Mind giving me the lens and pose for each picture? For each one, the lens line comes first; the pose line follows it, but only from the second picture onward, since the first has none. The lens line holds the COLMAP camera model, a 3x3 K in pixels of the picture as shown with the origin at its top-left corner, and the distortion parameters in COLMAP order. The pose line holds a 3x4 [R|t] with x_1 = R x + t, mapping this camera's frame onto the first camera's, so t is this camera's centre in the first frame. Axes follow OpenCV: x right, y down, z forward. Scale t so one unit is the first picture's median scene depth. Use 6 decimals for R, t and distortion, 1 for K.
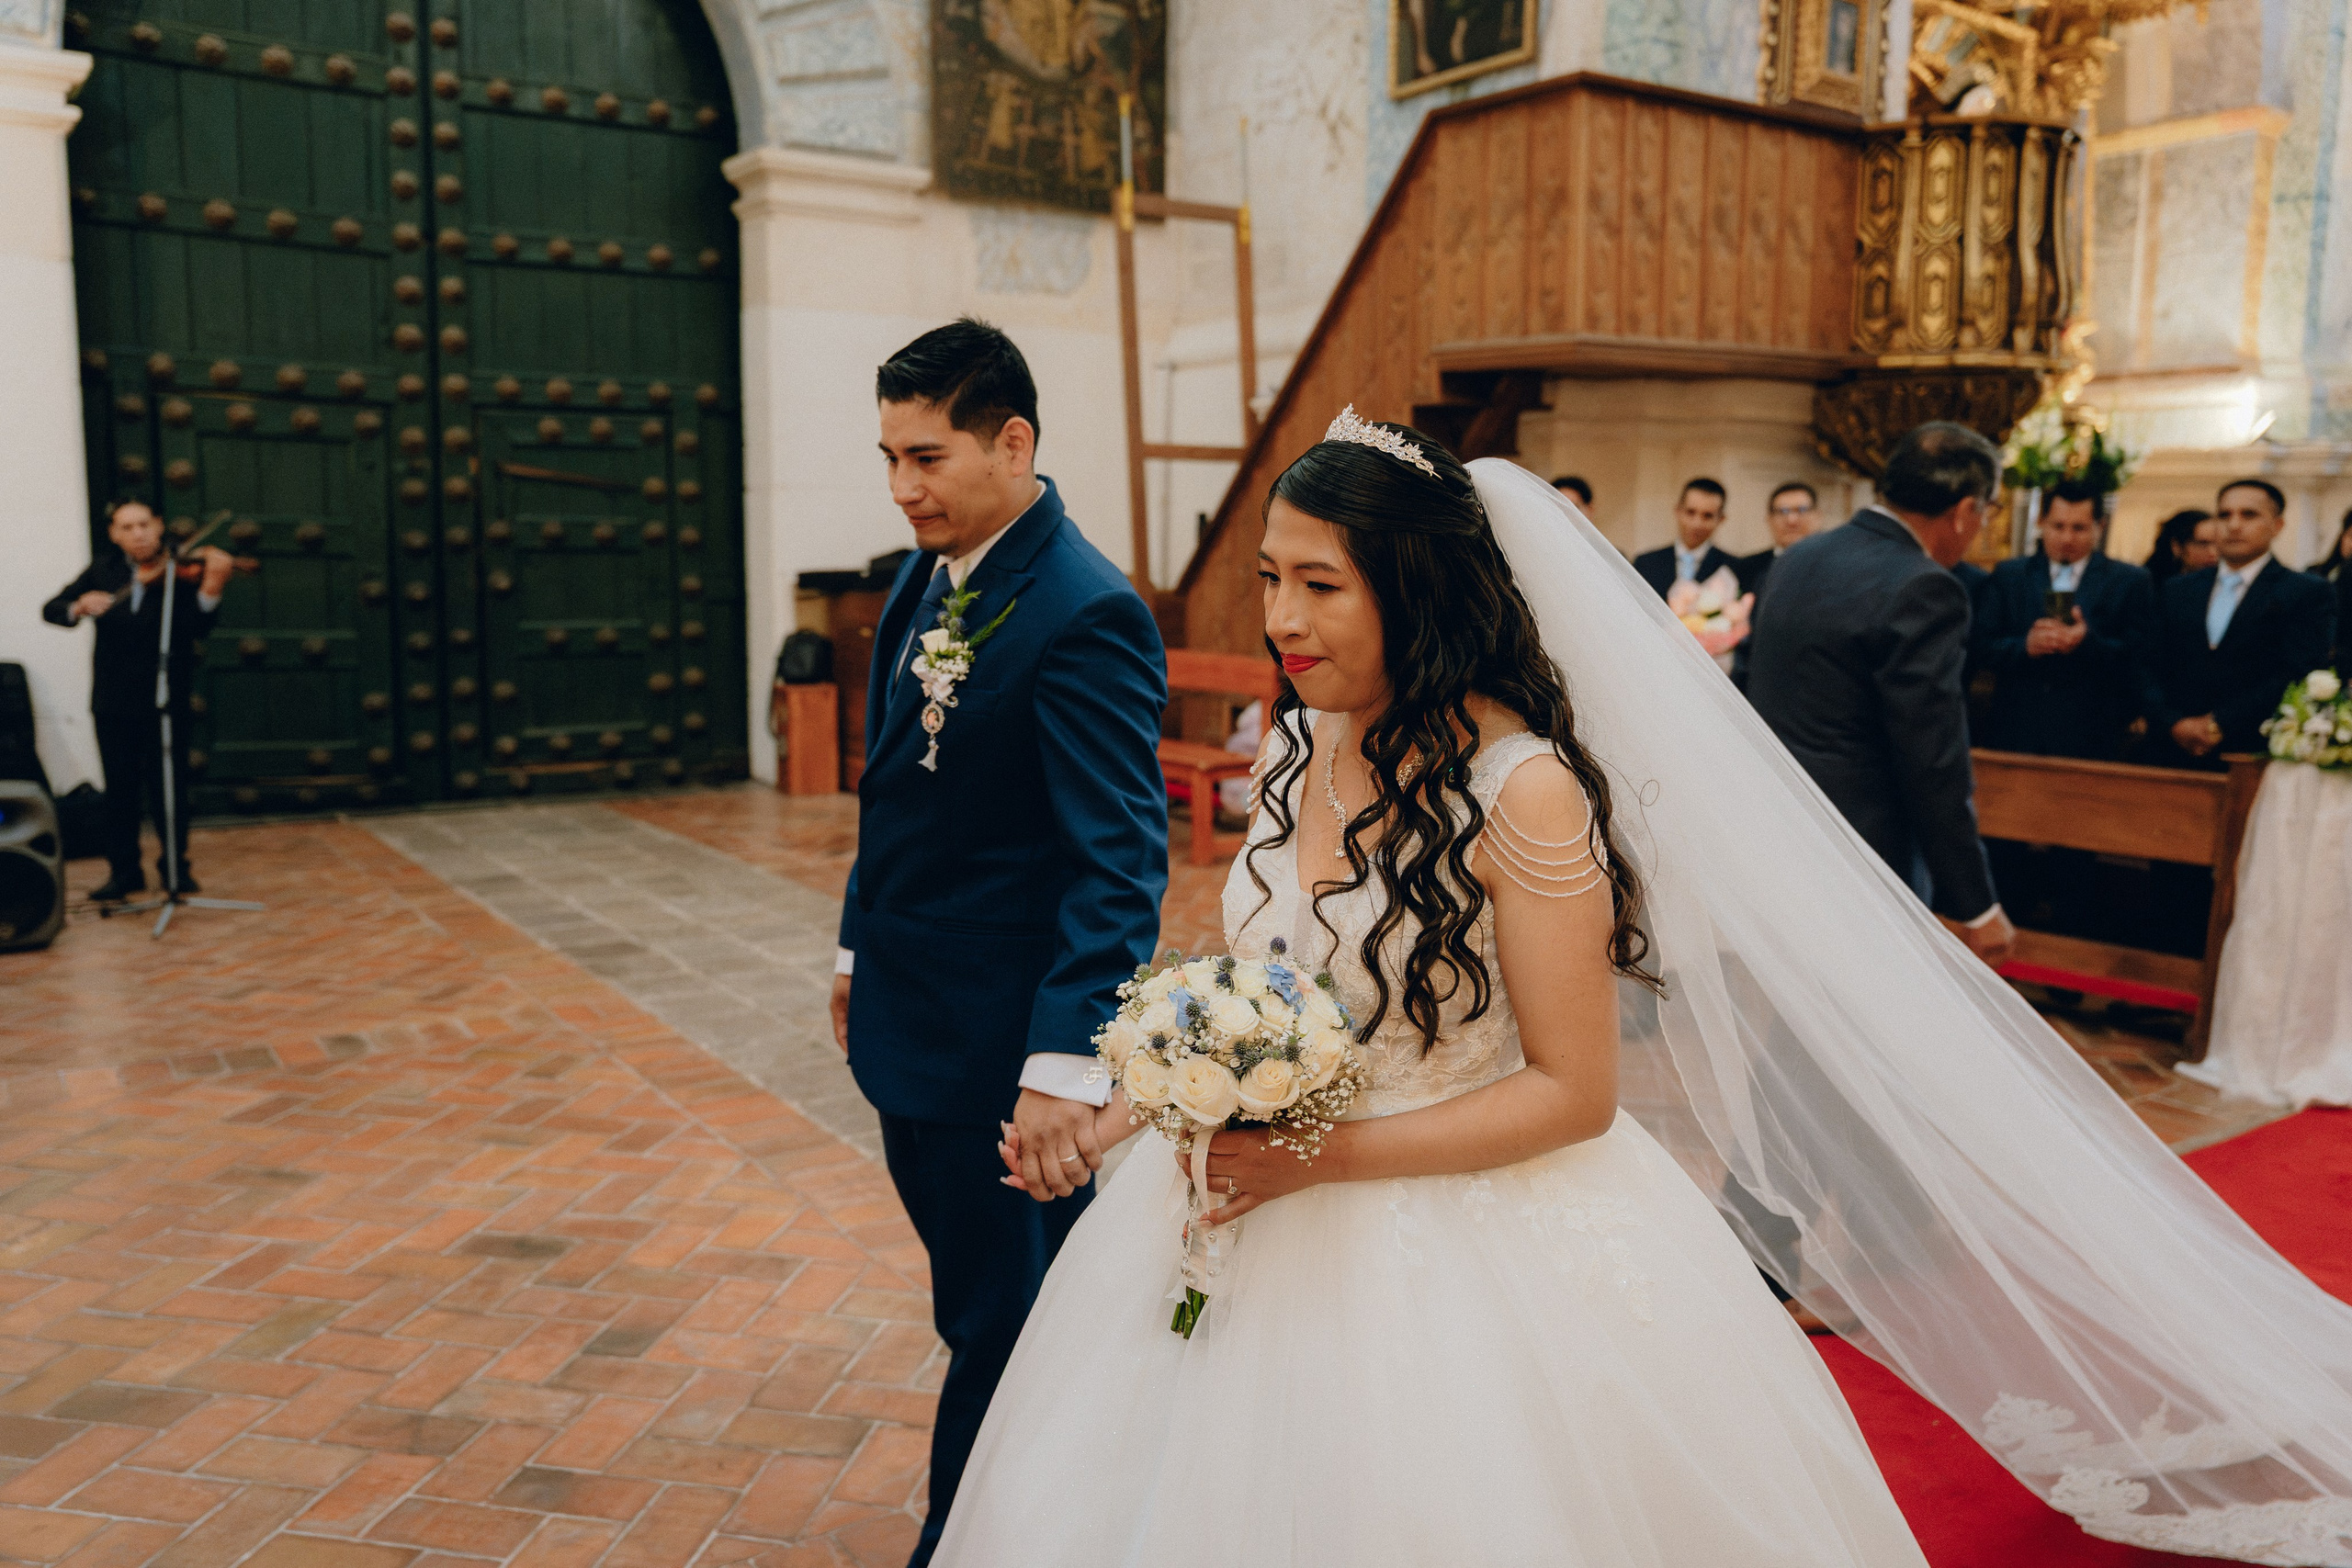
lens RADIAL K [[1823.3, 0, 1171.8], [0, 1823.3, 779.7], [0, 0, 1]] dist [-0.016174, 0.010229]
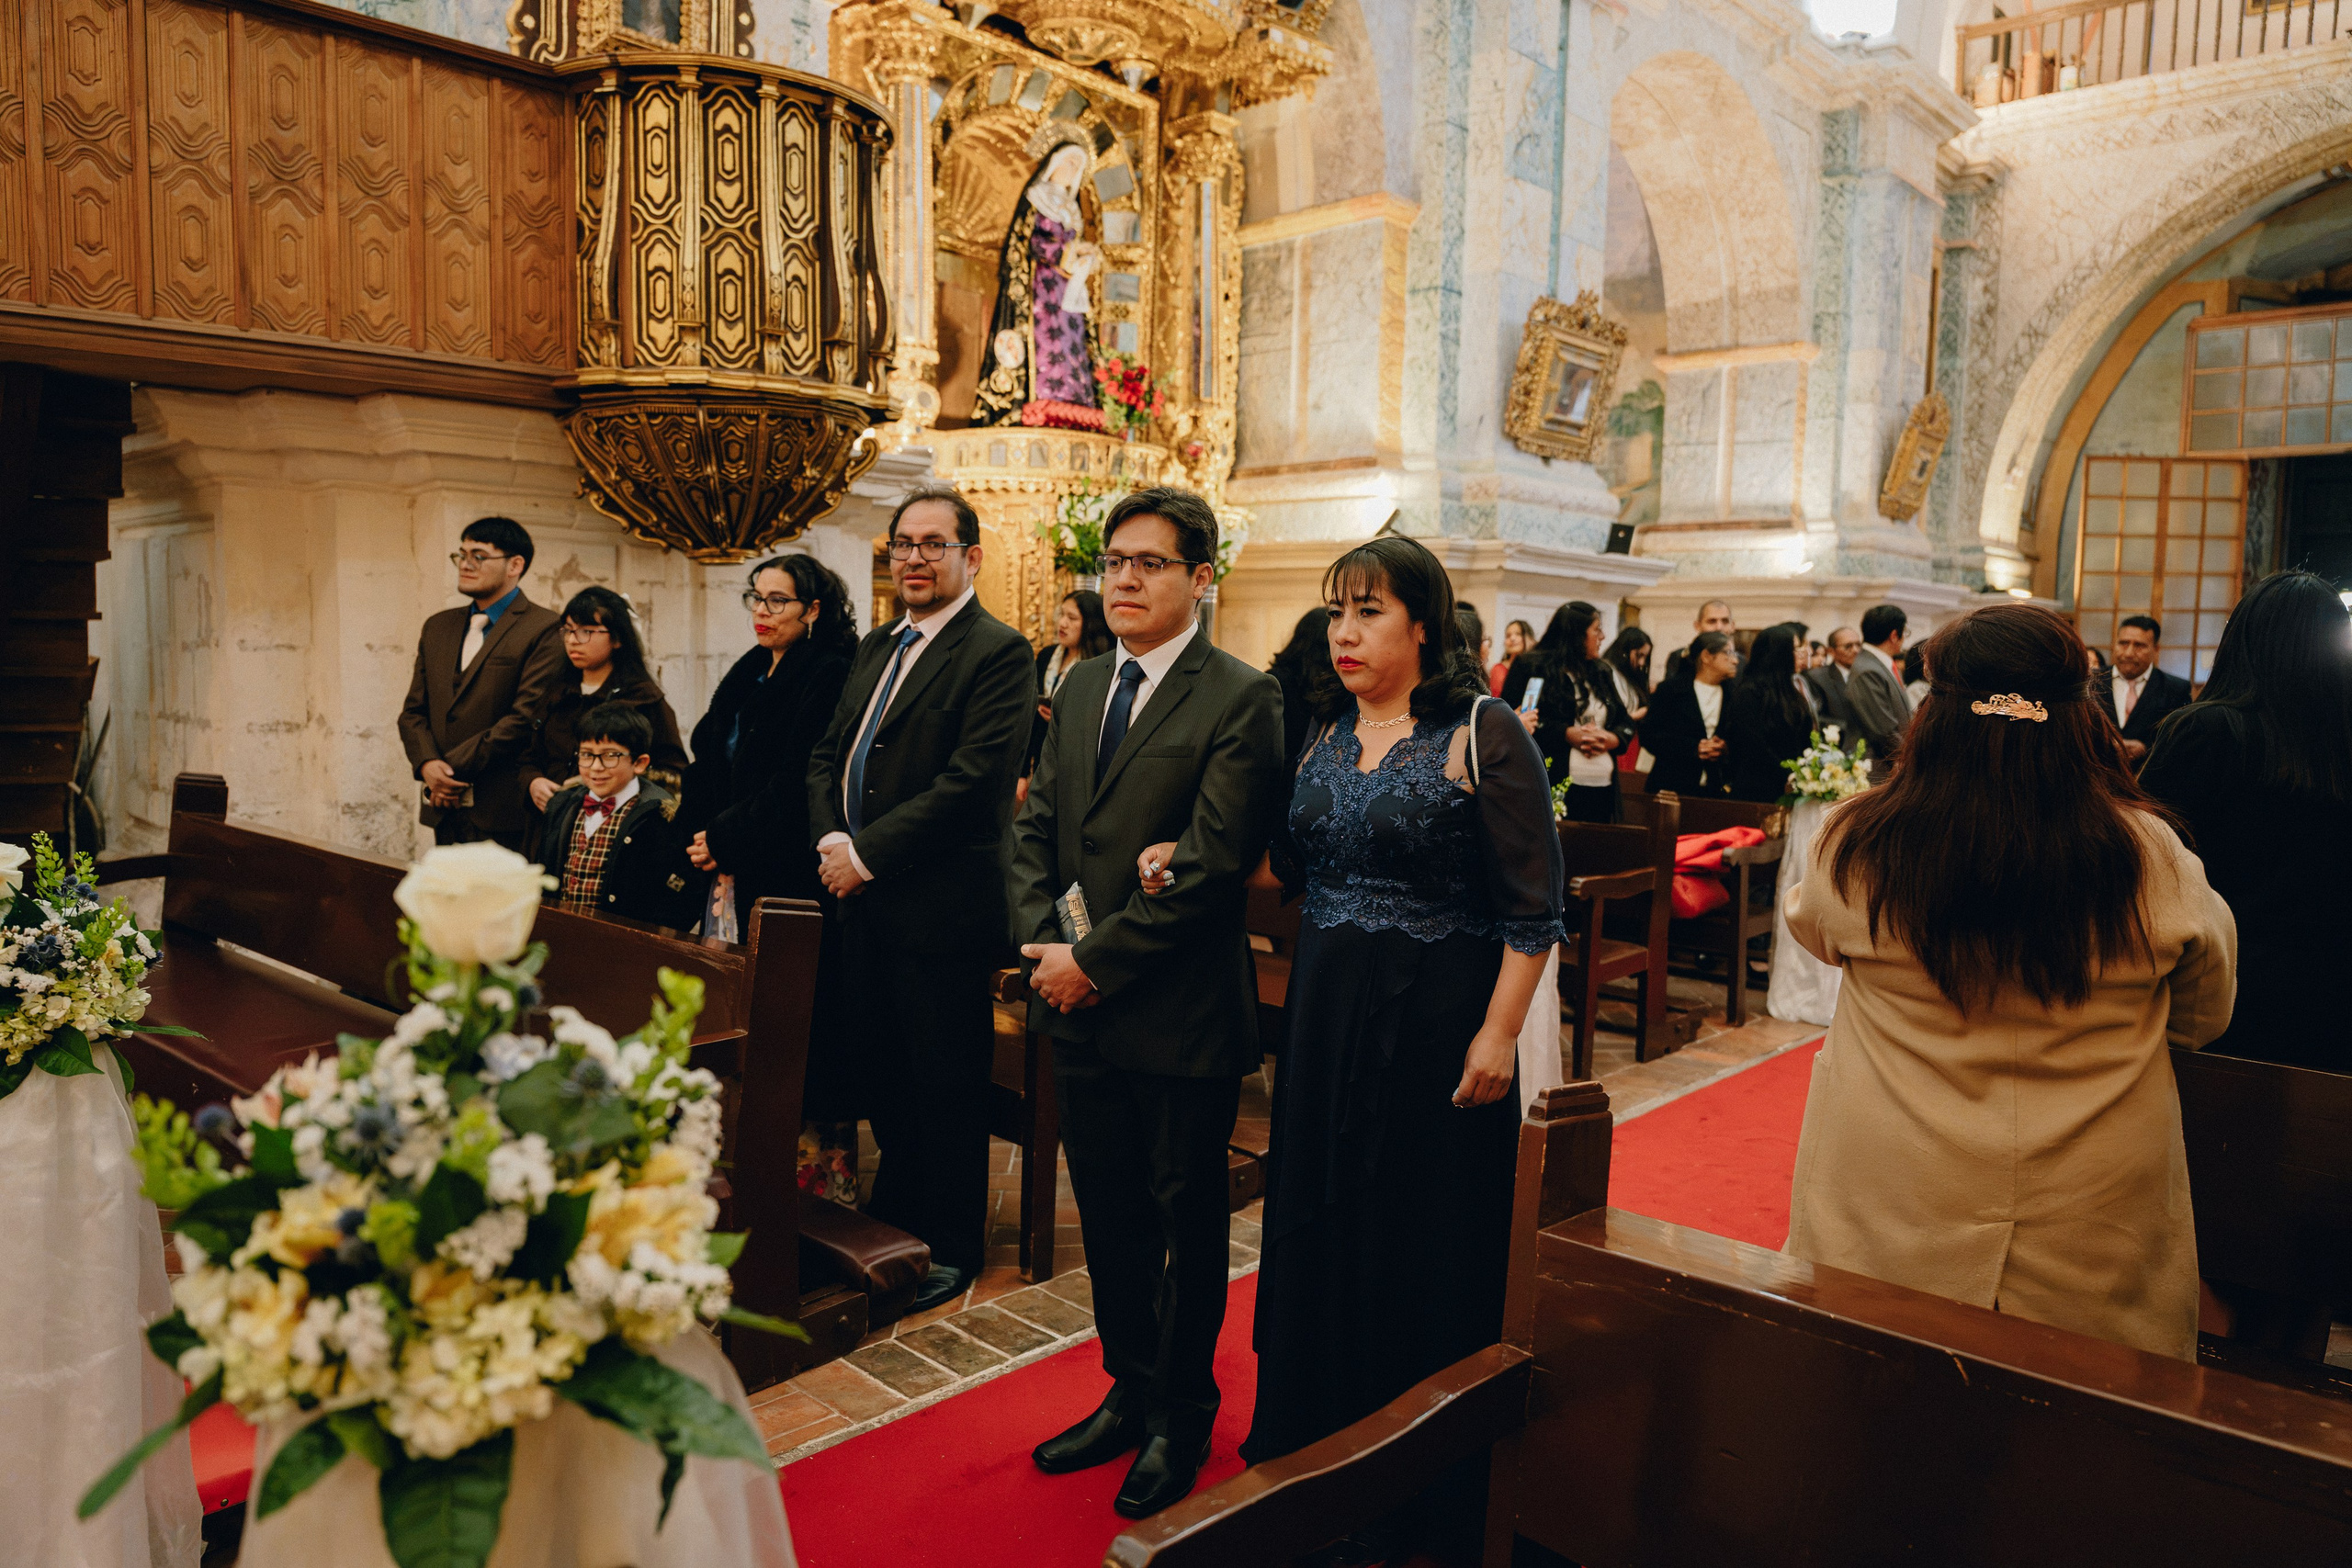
lens RADIAL K [[1570.9, 0, 1176.4], [0, 1570.9, 780.8], [0, 0, 1]] dist [-0.002421, -0.013987]
pose [[0.980945, -0.006114, 0.194190, 0.468146], [0.015237, 0.998847, -0.045523, -0.028256], [-0.193688, 0.047615, 0.979907, 0.302143]]
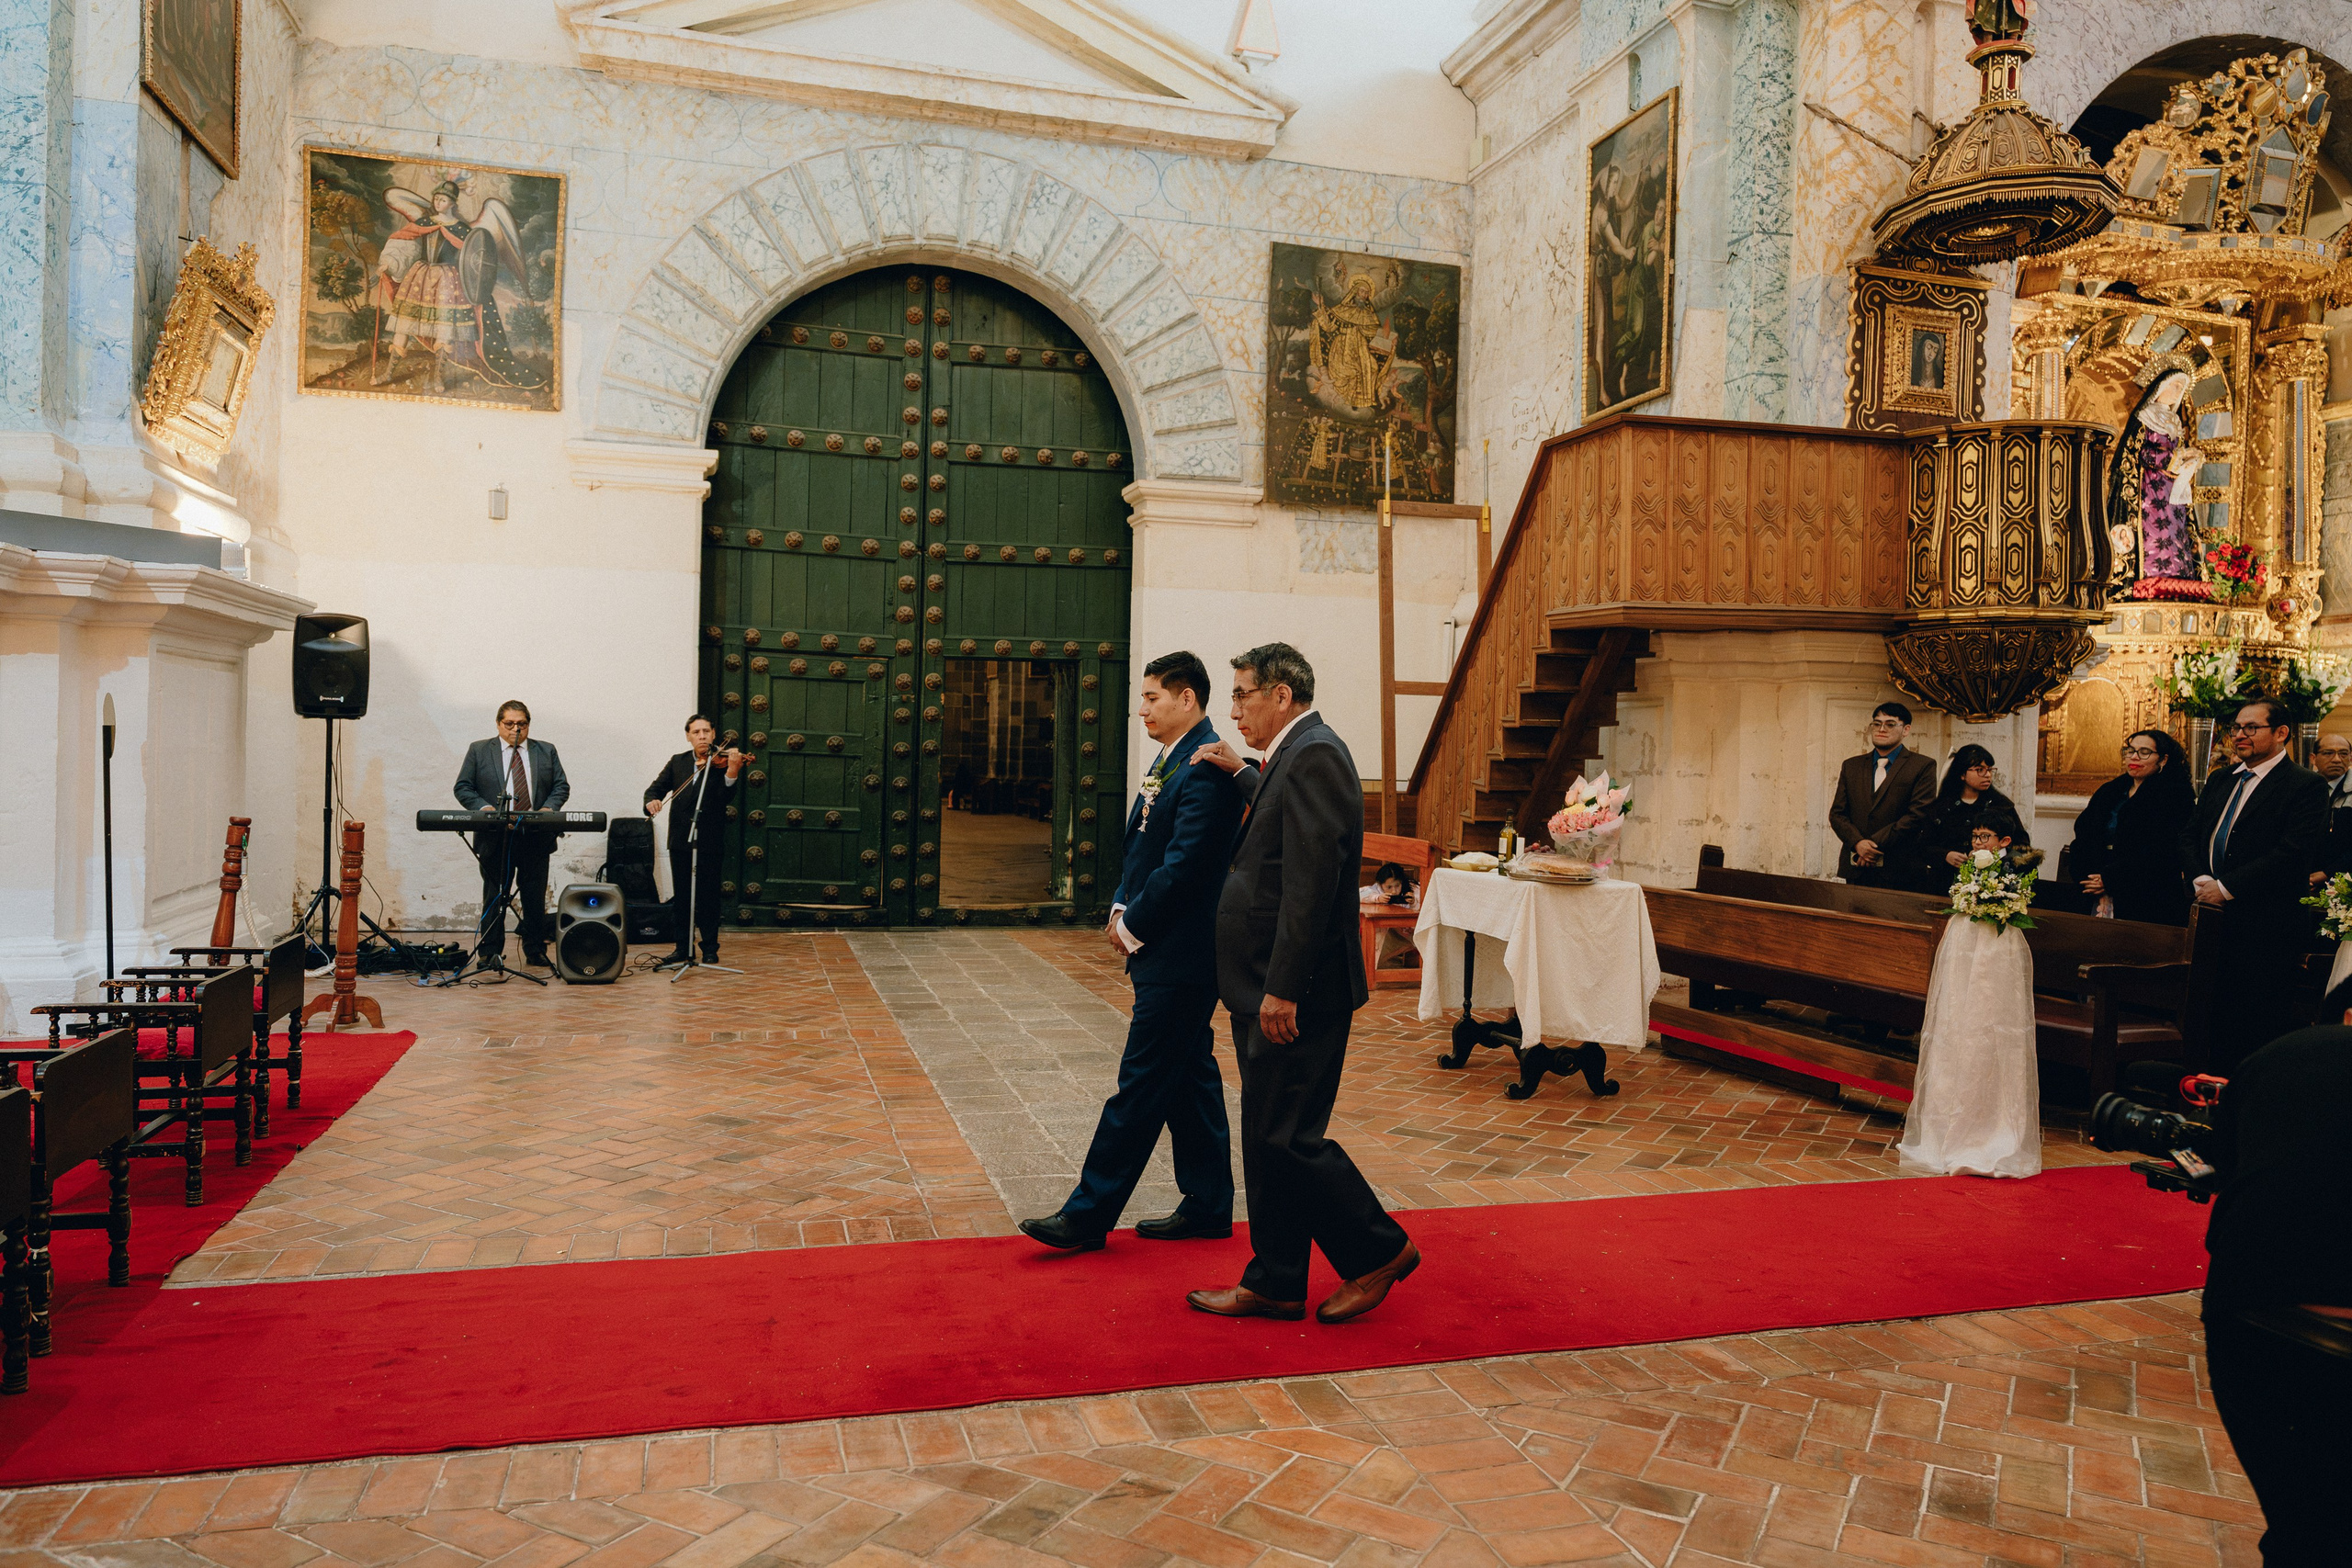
lens RADIAL K [[1607.7, 0, 1180.6], [0, 1607.7, 782.2], [0, 0, 1]] dist [-0.007498, -0.006501]
pose [[0.945455, 0.016145, -0.325352, 0.250949], [-0.054422, 0.992563, -0.108893, 0.029575], [0.321174, 0.120660, 0.939302, -0.173604]]
